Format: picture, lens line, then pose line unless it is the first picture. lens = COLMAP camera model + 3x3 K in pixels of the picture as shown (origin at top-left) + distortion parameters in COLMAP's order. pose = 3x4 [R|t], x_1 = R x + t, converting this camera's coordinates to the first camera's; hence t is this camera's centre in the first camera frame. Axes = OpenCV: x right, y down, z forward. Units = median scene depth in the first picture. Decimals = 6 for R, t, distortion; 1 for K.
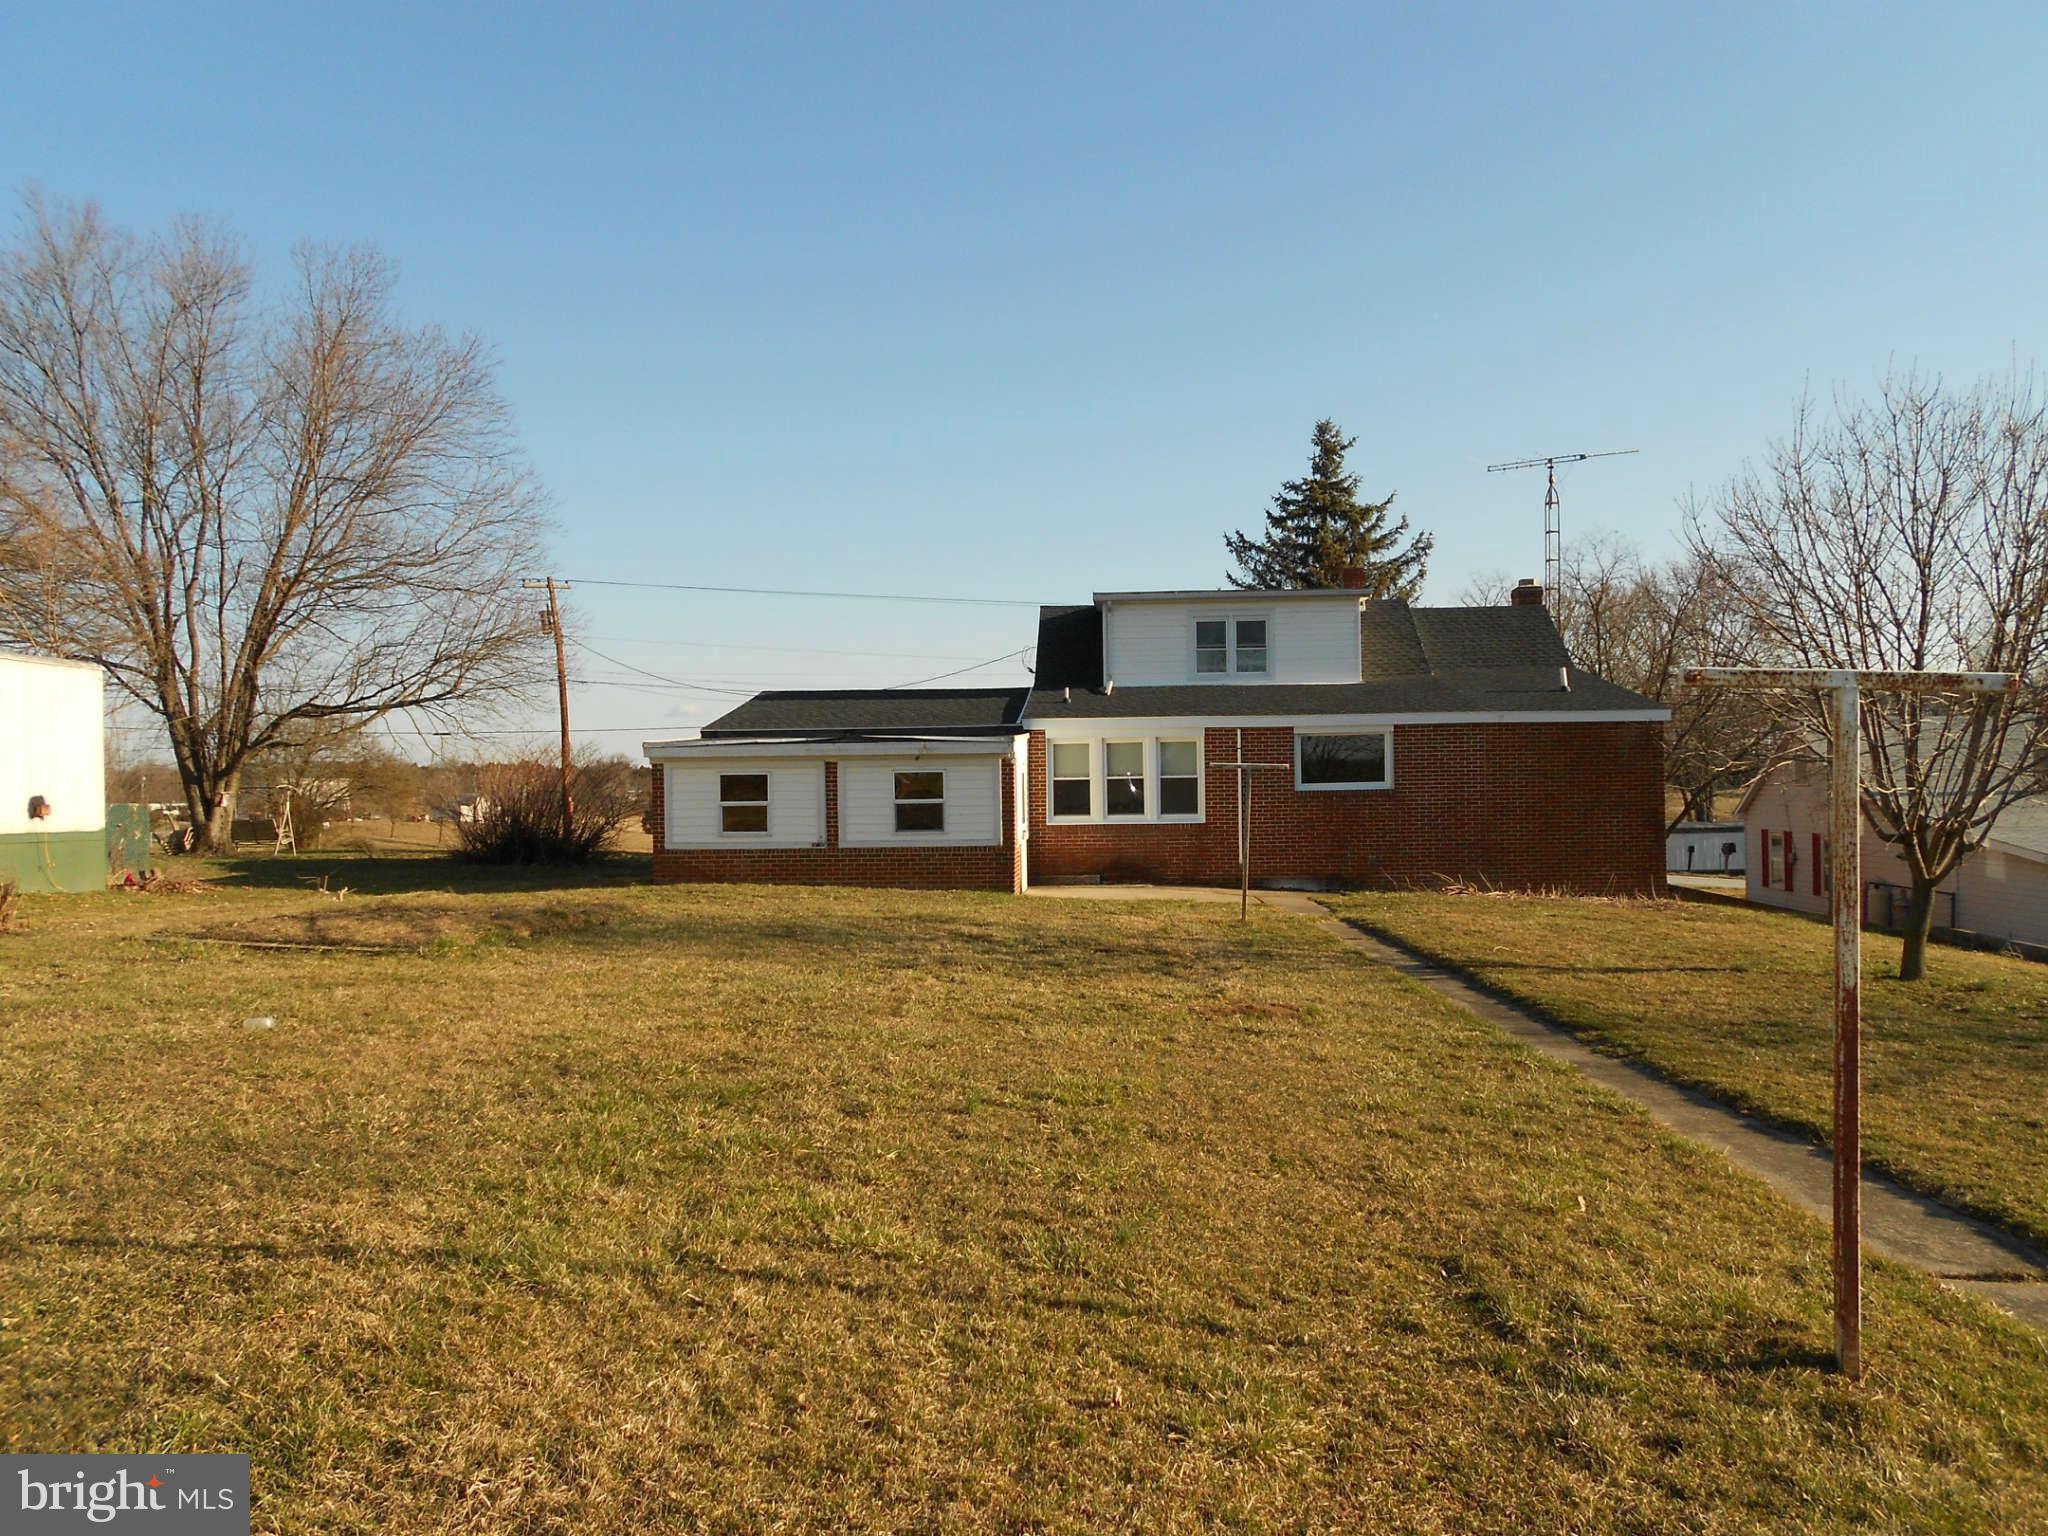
lens RADIAL K [[1614.3, 0, 1003.7], [0, 1614.3, 781.3], [0, 0, 1]] dist [-0.000771, -0.011700]
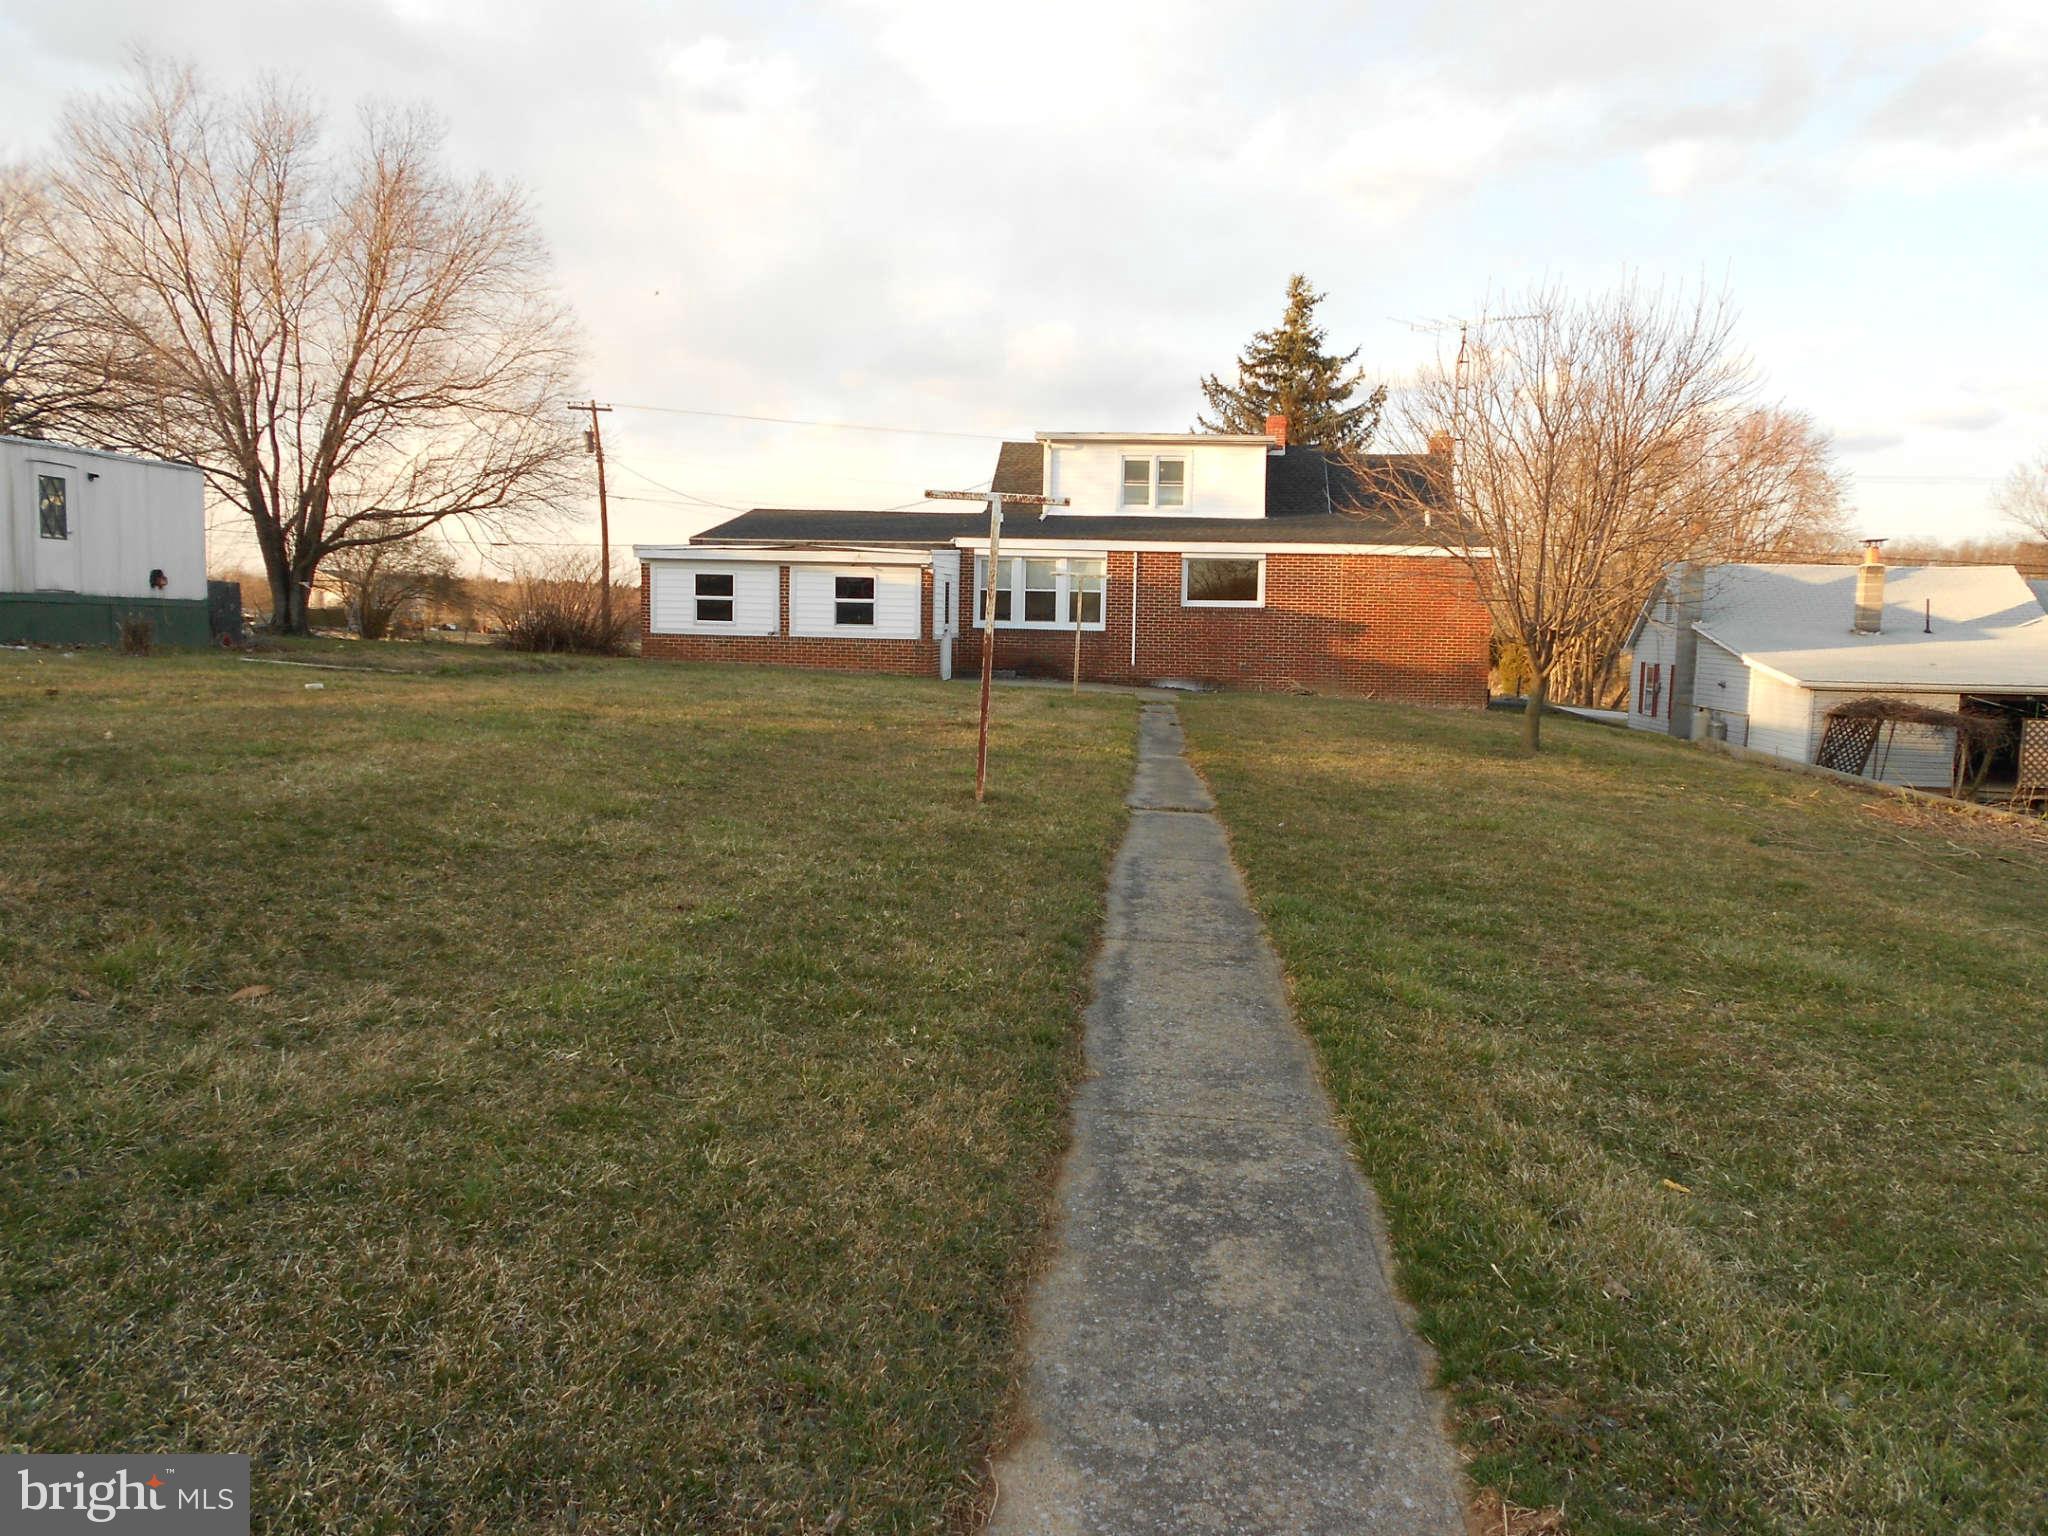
lens RADIAL K [[1614.3, 0, 1003.7], [0, 1614.3, 781.3], [0, 0, 1]] dist [-0.000771, -0.011700]
pose [[0.998410, 0.038957, -0.040743, 0.078625], [-0.034589, 0.994091, 0.102893, 0.012500], [0.044511, -0.101320, 0.993858, -0.157497]]
